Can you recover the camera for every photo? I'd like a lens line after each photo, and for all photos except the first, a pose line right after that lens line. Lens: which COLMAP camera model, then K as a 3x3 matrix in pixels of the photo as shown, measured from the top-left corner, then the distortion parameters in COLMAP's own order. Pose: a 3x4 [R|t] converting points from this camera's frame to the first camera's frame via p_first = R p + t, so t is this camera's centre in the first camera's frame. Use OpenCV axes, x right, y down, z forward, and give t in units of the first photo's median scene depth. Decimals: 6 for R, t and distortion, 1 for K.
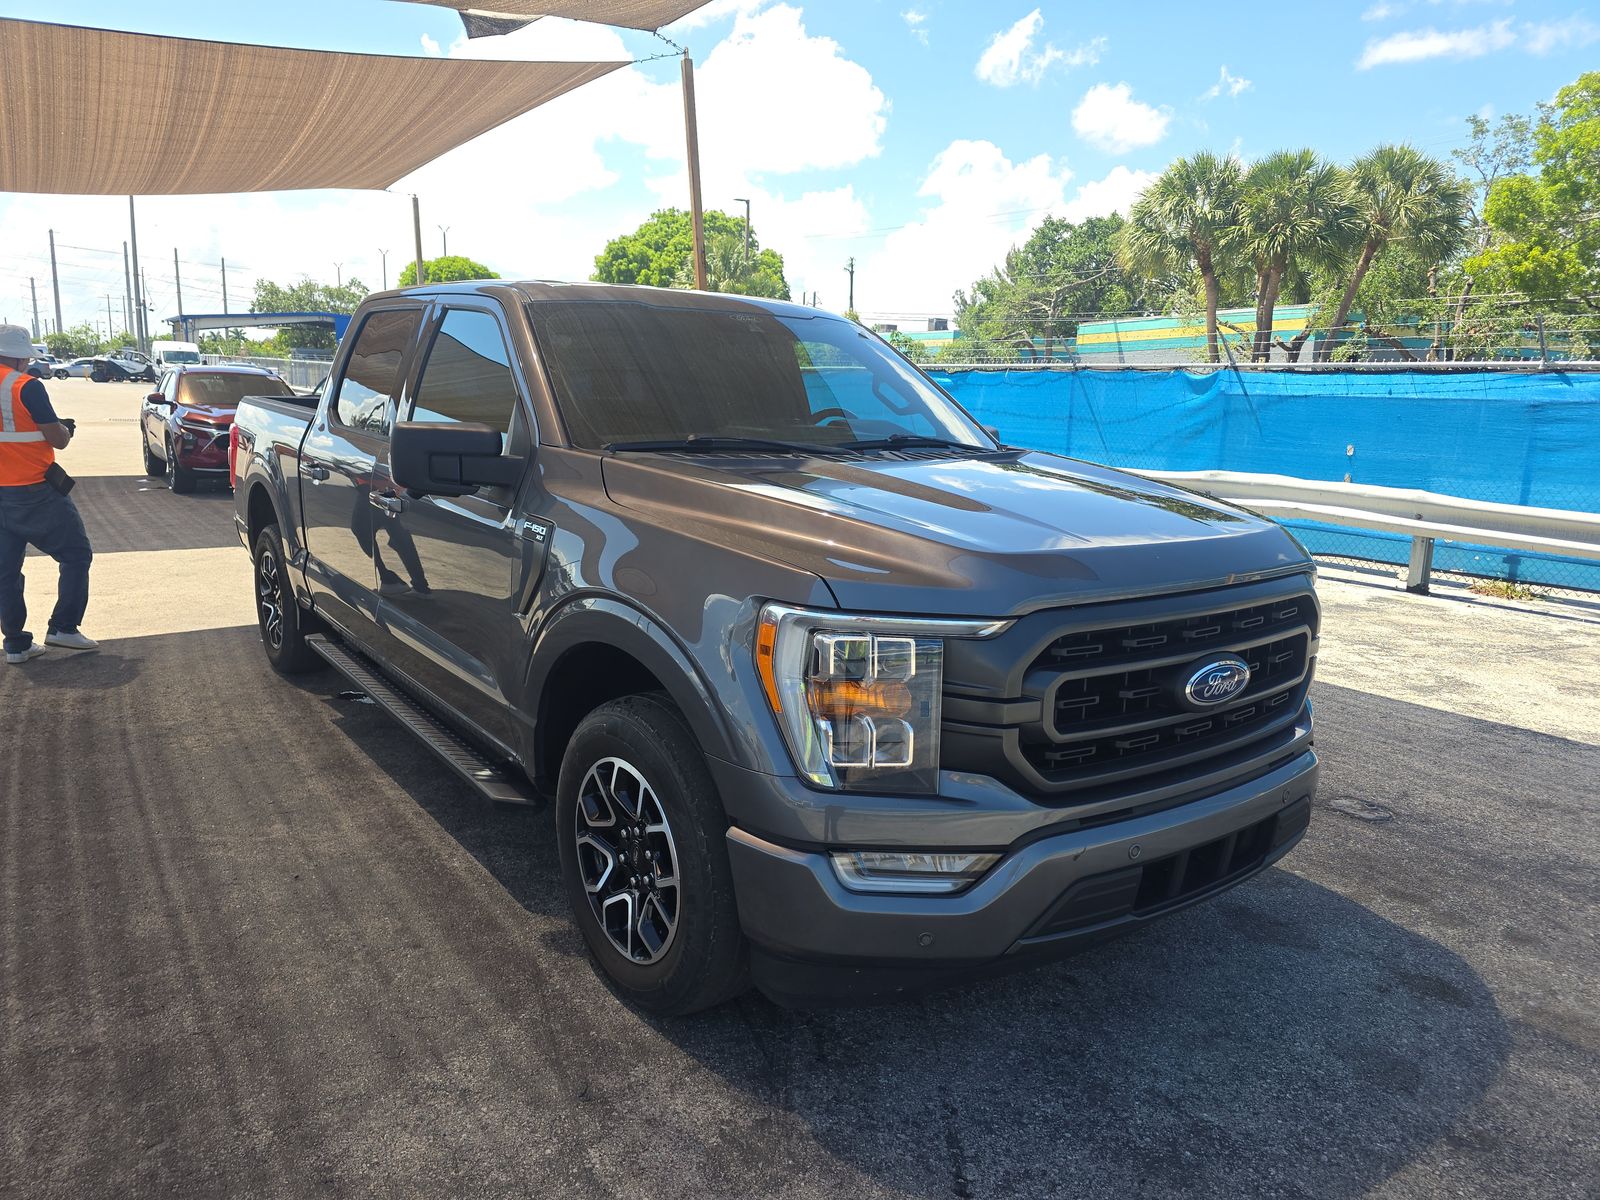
lens RADIAL K [[1091.8, 0, 795.1], [0, 1091.8, 590.2], [0, 0, 1]] dist [0.049859, -0.047218]
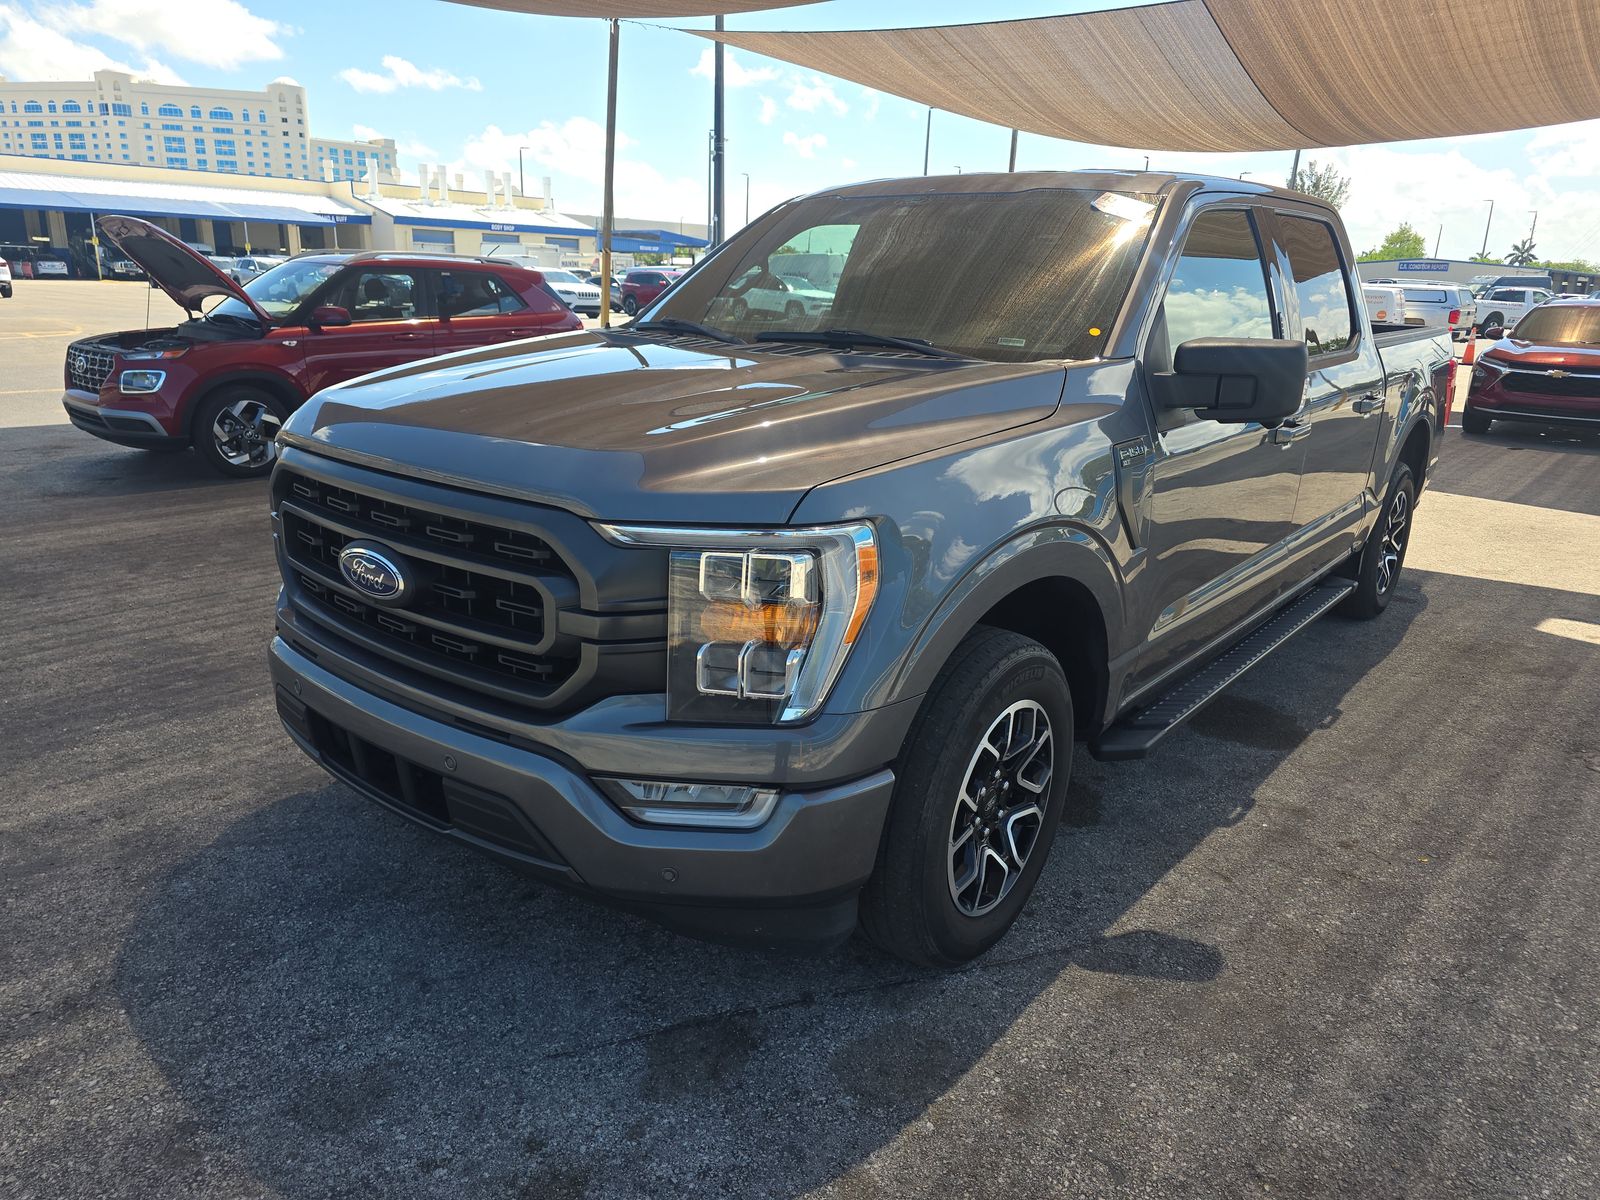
lens RADIAL K [[1074.8, 0, 792.4], [0, 1074.8, 638.1], [0, 0, 1]] dist [0.062432, -0.071057]
pose [[0.227003, 0.284018, -0.931560, 1.027635], [-0.203436, 0.949258, 0.239840, -0.116904], [0.952409, 0.135068, 0.273264, 0.866498]]
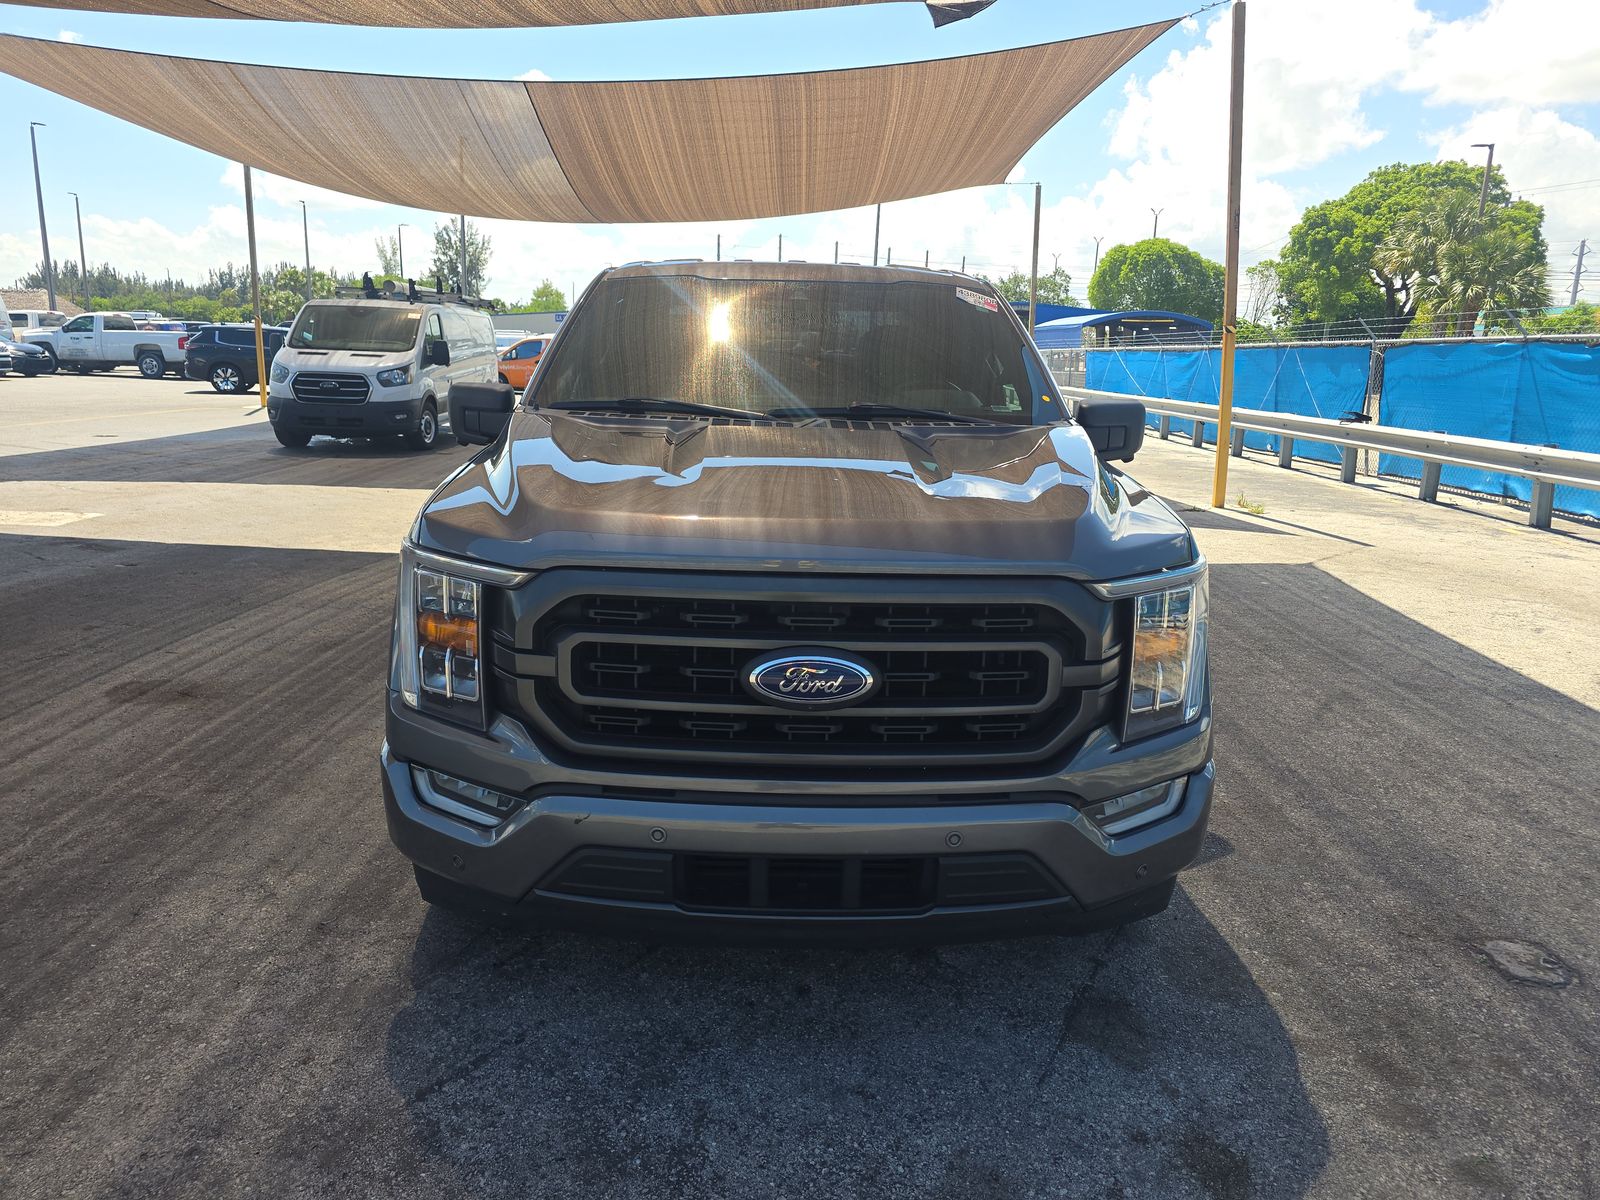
lens RADIAL K [[1091.8, 0, 795.1], [0, 1091.8, 590.2], [0, 0, 1]] dist [0.049859, -0.047218]
pose [[0.809012, 0.115389, -0.576355, 0.686144], [-0.107973, 0.993030, 0.047252, -0.021352], [0.577790, 0.024004, 0.815832, 0.219734]]
